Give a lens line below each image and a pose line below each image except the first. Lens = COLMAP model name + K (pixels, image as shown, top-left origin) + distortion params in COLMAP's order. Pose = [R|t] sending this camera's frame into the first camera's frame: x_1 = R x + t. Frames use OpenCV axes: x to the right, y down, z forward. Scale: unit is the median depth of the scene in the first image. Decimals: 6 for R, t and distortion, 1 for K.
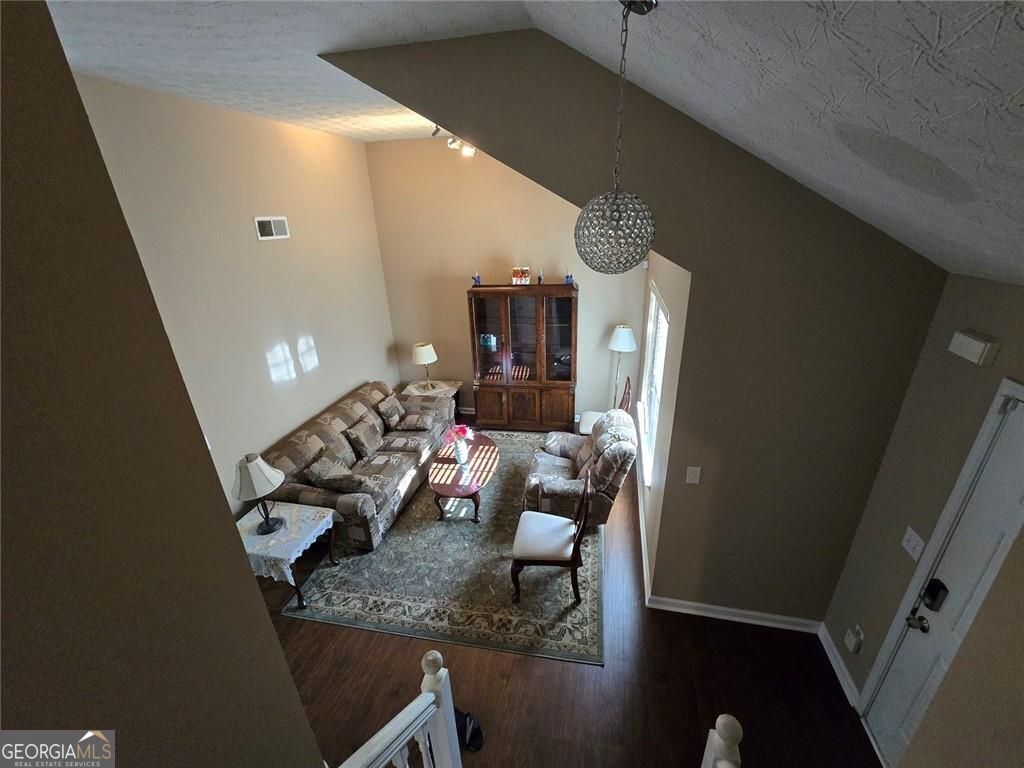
lens RADIAL K [[417.7, 0, 516.9], [0, 417.7, 385.7], [0, 0, 1]] dist [-0.003733, -0.000185]
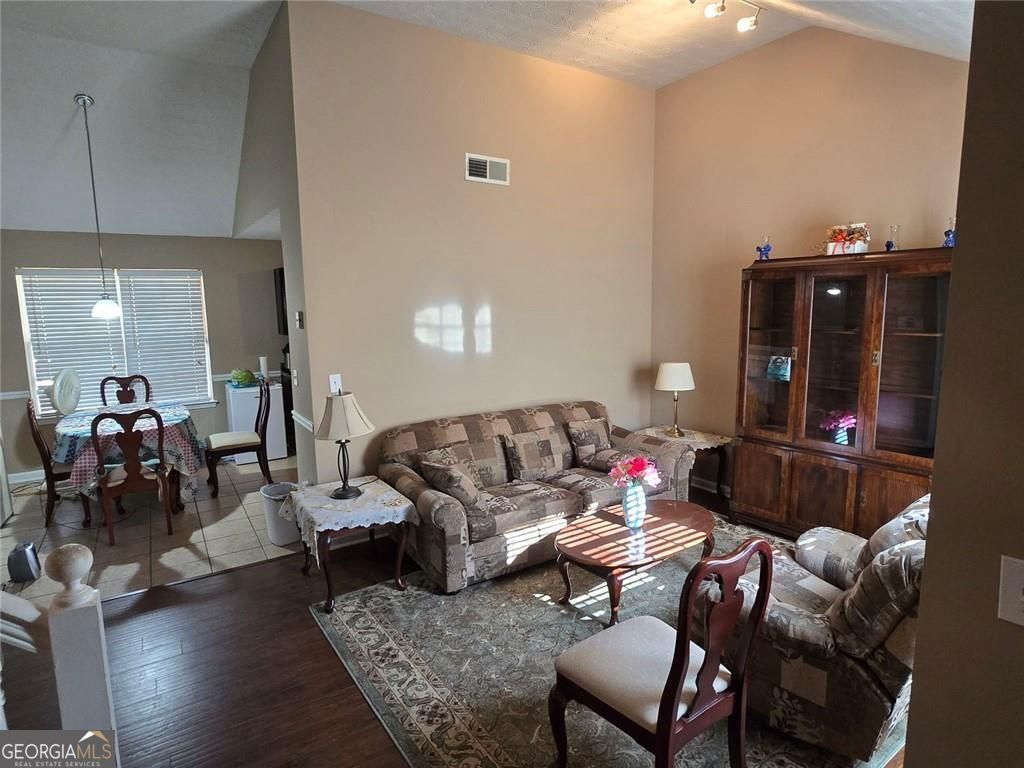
lens RADIAL K [[568.8, 0, 511.7], [0, 568.8, 382.1], [0, 0, 1]] dist [-0.004706, 0.000645]
pose [[0.715367, 0.125427, -0.687400, 0.280696], [-0.281725, 0.952028, -0.119474, 0.147864], [0.639439, 0.279126, 0.716385, 0.314174]]
